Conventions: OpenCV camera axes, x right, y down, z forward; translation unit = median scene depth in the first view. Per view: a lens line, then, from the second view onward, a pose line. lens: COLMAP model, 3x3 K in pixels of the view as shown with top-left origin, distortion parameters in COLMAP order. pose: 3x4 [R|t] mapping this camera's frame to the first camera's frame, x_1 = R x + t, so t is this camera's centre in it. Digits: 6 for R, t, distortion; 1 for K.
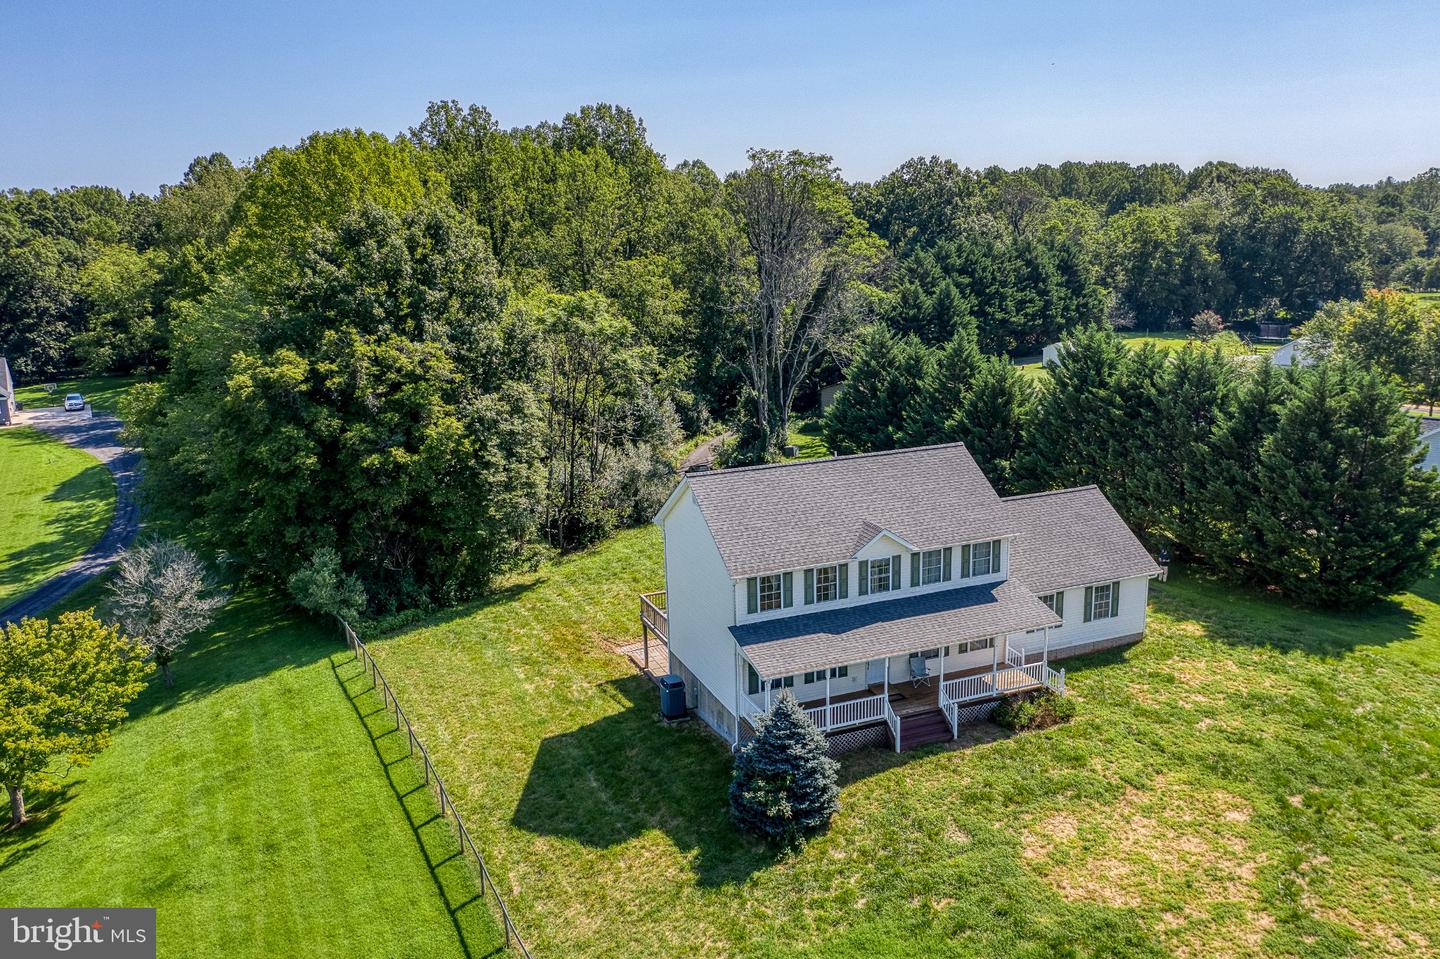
lens RADIAL K [[1083.3, 0, 715.7], [0, 1083.3, 488.6], [0, 0, 1]] dist [0.000989, -0.002969]
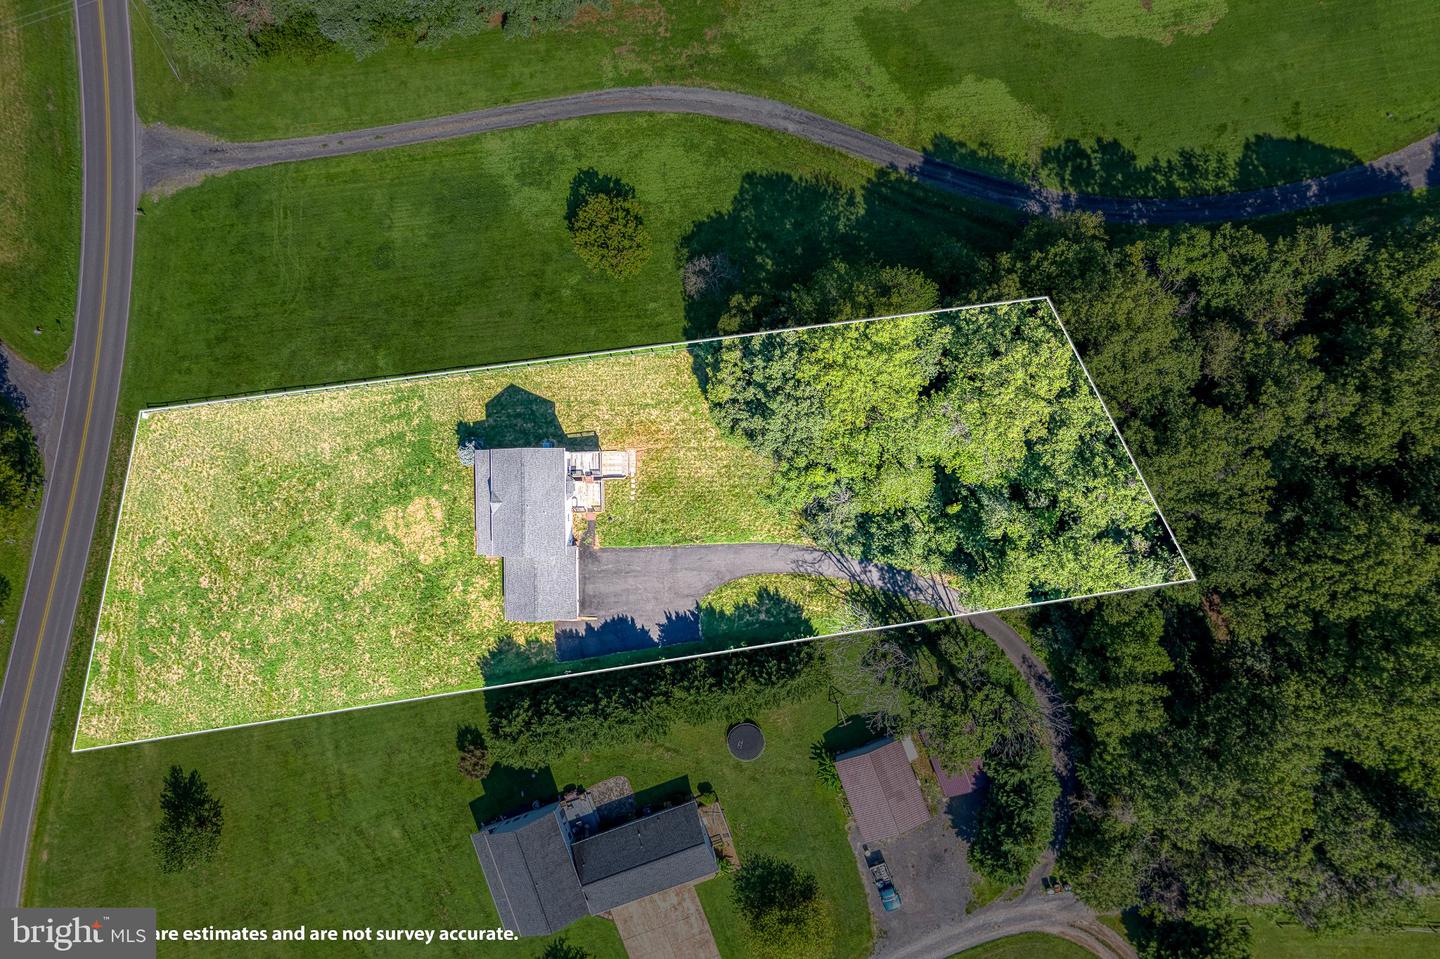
lens RADIAL K [[1083.3, 0, 721.7], [0, 1083.3, 485.7], [0, 0, 1]] dist [0.000989, -0.002969]
pose [[-0.357929, 0.933026, 0.036717, -0.195383], [-0.173651, -0.105149, 0.979178, -2.551147], [0.917459, 0.344101, 0.199657, 0.788589]]
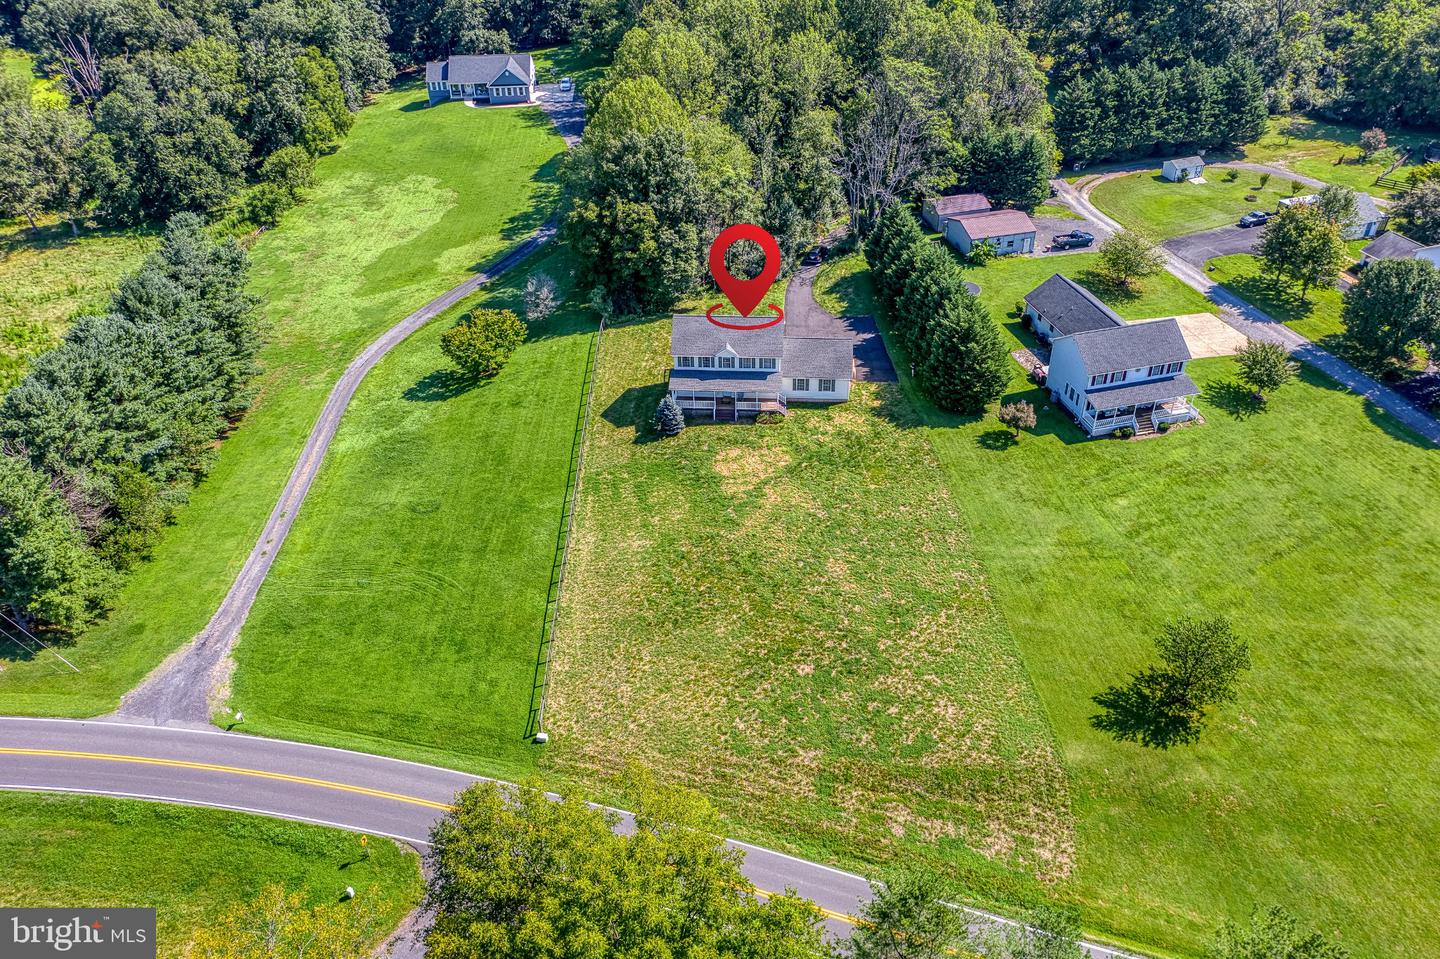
lens RADIAL K [[1083.3, 0, 714.3], [0, 1083.3, 483.6], [0, 0, 1]] dist [0.000989, -0.002969]
pose [[0.892933, 0.268163, -0.361607, 1.059976], [-0.108713, 0.907903, 0.404839, -0.673641], [0.436867, -0.322183, 0.839849, -1.327523]]
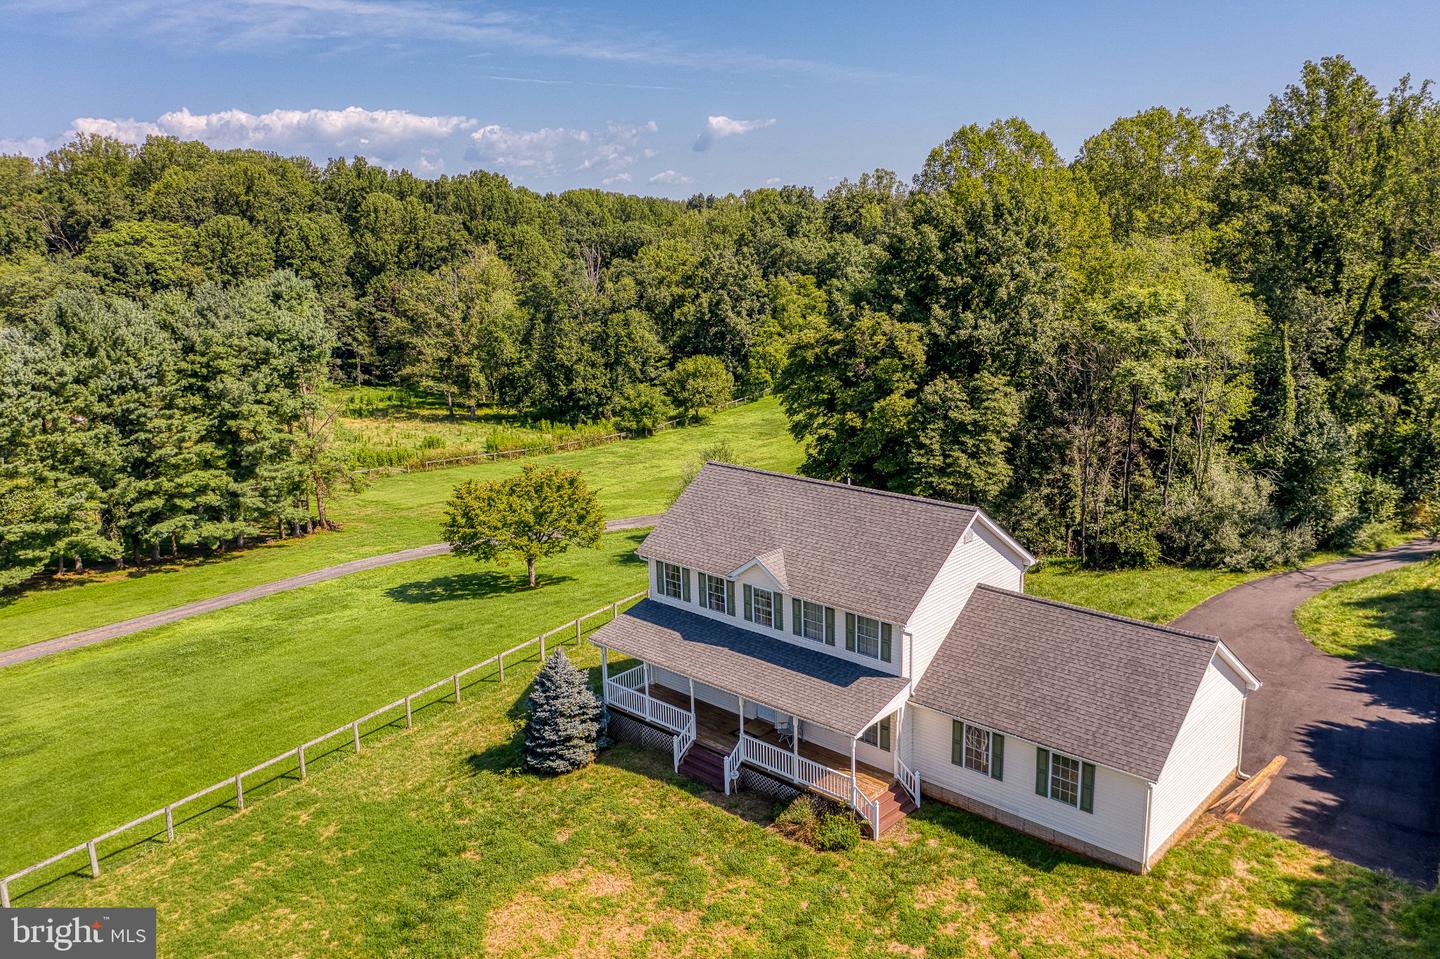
lens RADIAL K [[1083.3, 0, 707.2], [0, 1083.3, 473.8], [0, 0, 1]] dist [0.000989, -0.002969]
pose [[0.410153, 0.215680, -0.886147, 0.781624], [-0.193892, 0.970044, 0.146357, -0.133373], [0.891168, 0.111788, 0.439685, 0.439539]]
